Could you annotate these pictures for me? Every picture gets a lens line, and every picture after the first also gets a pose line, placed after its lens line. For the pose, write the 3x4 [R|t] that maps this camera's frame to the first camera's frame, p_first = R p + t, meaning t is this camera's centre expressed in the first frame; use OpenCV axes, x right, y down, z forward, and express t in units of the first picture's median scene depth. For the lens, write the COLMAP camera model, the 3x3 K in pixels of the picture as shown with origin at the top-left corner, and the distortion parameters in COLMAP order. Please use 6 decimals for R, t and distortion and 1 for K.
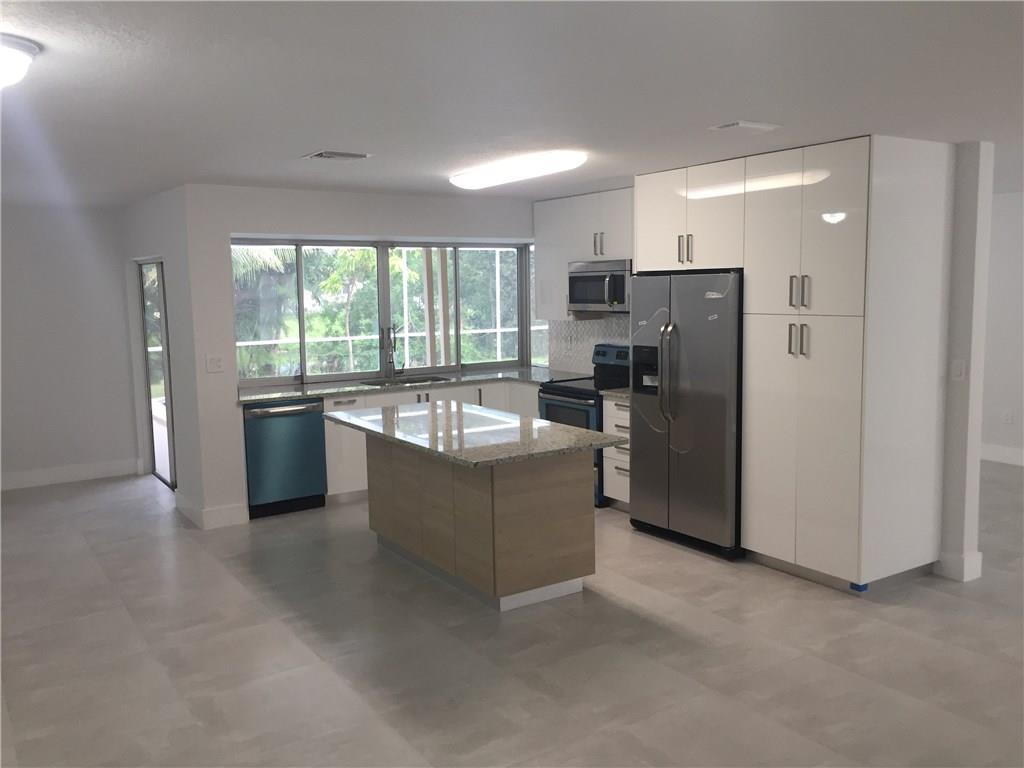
lens RADIAL K [[877.3, 0, 510.0], [0, 877.3, 373.9], [0, 0, 1]] dist [0.068088, -0.081618]
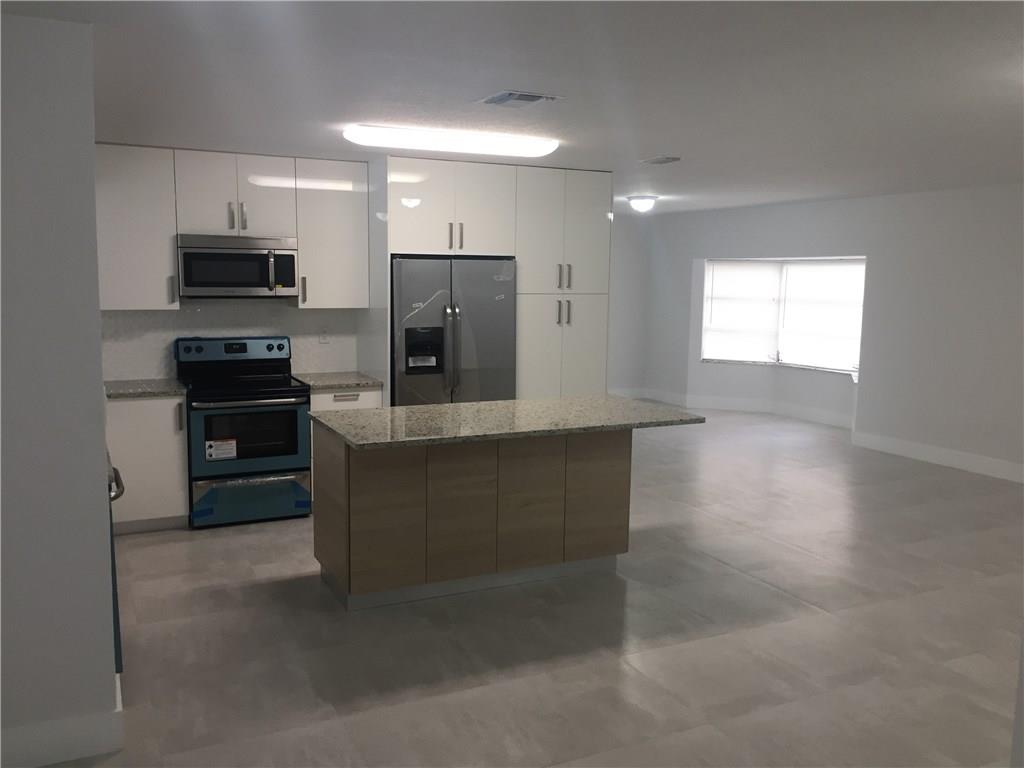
lens RADIAL K [[877.3, 0, 514.5], [0, 877.3, 380.9], [0, 0, 1]] dist [0.068088, -0.081618]
pose [[0.112383, -0.098995, 0.988721, -0.690196], [0.088798, 0.992044, 0.089235, -0.041838], [-0.989689, 0.077768, 0.120279, 0.627161]]
